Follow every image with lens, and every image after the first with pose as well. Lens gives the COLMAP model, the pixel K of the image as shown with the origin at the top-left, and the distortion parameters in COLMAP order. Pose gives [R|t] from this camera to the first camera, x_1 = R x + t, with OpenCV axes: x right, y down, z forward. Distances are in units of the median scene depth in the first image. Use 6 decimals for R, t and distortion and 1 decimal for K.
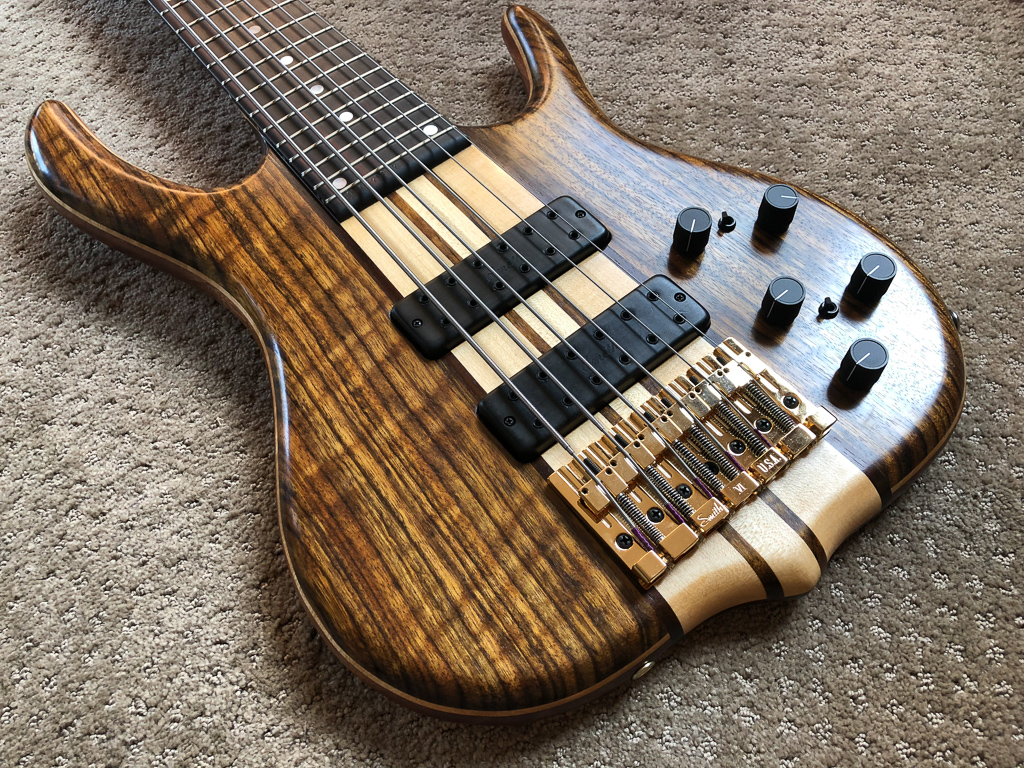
lens RADIAL K [[839.9, 0, 512.0], [0, 839.9, 384.0], [0, 0, 1]] dist [-0.009613, 0.046540]
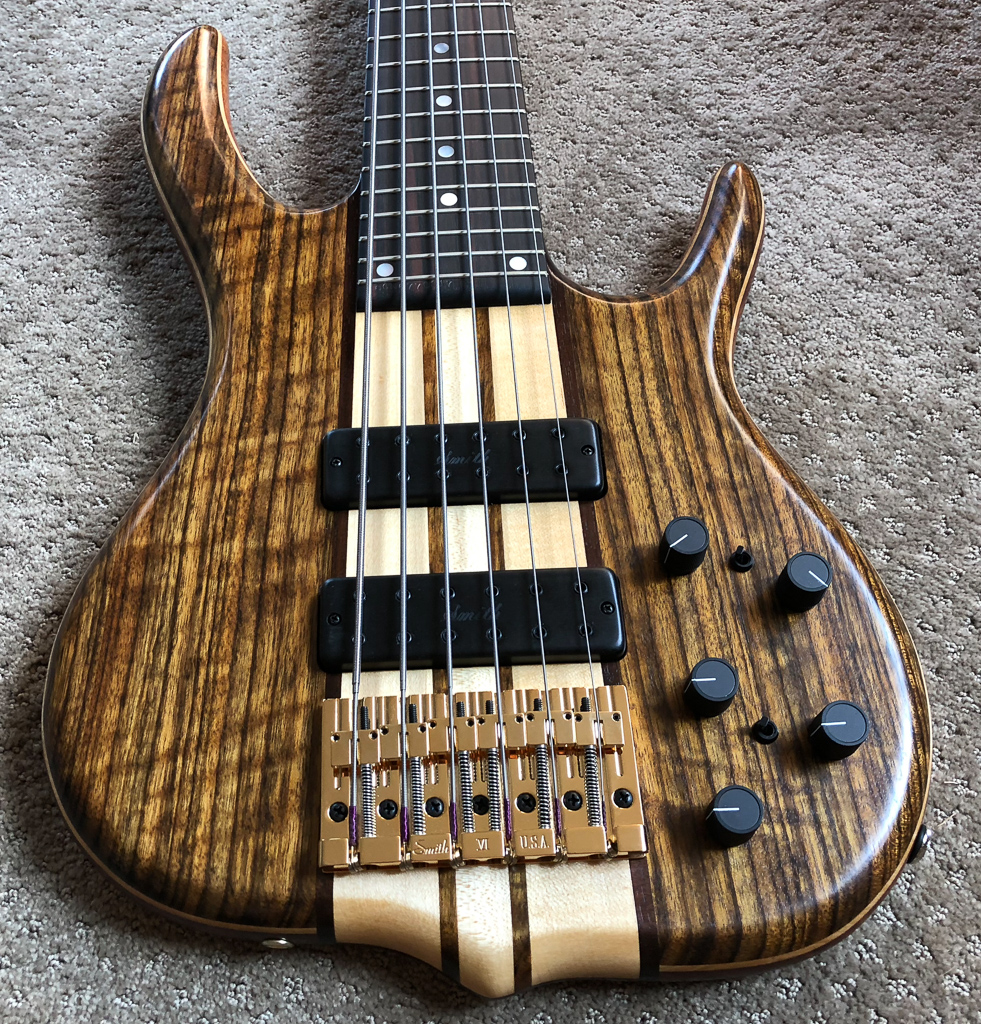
lens RADIAL K [[1171.5, 0, 490.5], [0, 1171.5, 512.0], [0, 0, 1]] dist [0.028115, -0.055518]
pose [[0.798562, 0.537284, -0.271338, 0.352268], [-0.519222, 0.842927, 0.141008, -0.270916], [0.304479, 0.028281, 0.952099, -0.091564]]
